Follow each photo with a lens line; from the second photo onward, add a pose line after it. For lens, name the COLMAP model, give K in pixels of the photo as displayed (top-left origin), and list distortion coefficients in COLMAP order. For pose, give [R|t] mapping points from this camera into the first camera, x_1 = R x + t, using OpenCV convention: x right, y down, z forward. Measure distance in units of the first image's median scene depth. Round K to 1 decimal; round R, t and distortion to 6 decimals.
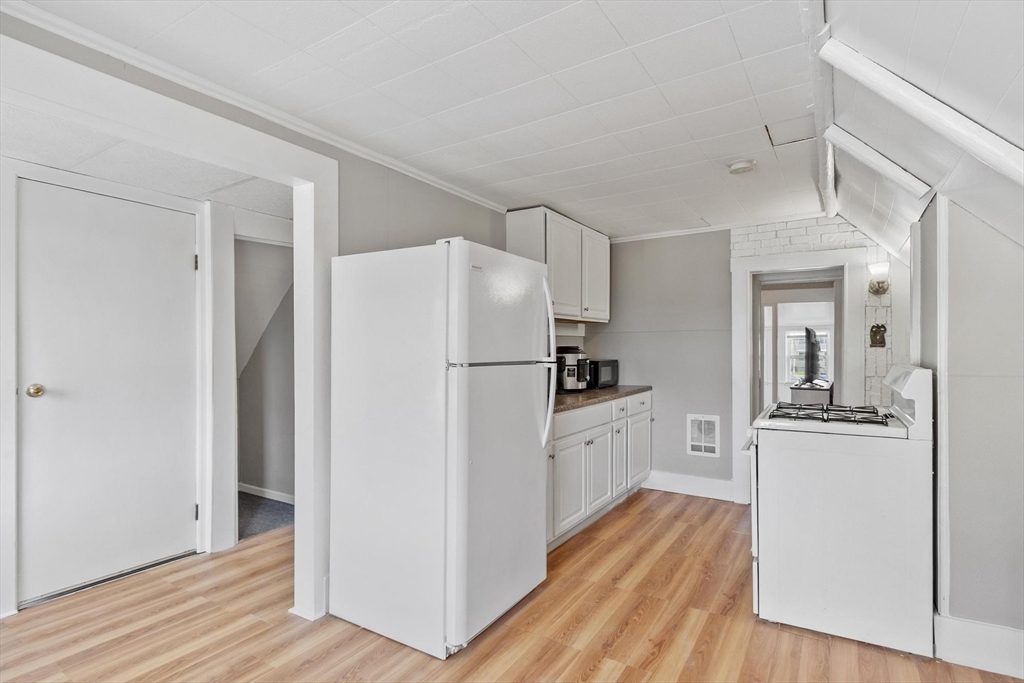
lens RADIAL K [[526.8, 0, 509.2], [0, 526.8, 348.2], [0, 0, 1]] dist [0.003419, -0.001083]
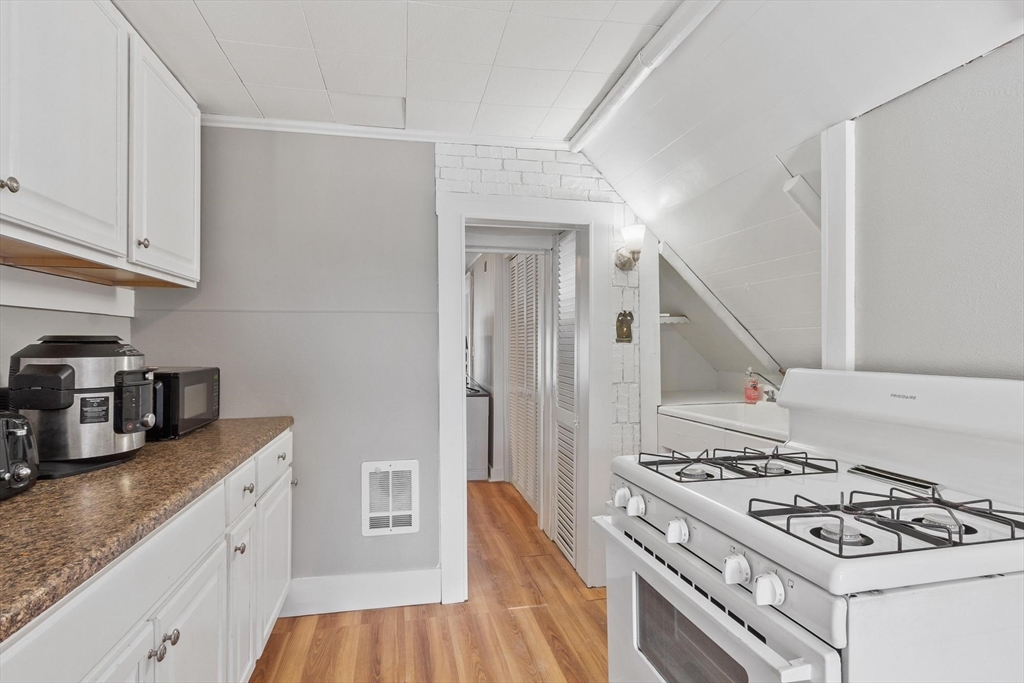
lens RADIAL K [[526.8, 0, 509.5], [0, 526.8, 347.1], [0, 0, 1]] dist [0.003419, -0.001083]
pose [[0.714792, -0.000409, 0.699337, 0.064683], [0.000531, 1.000000, 0.000042, 0.003886], [-0.699337, 0.000341, 0.714792, 0.513802]]
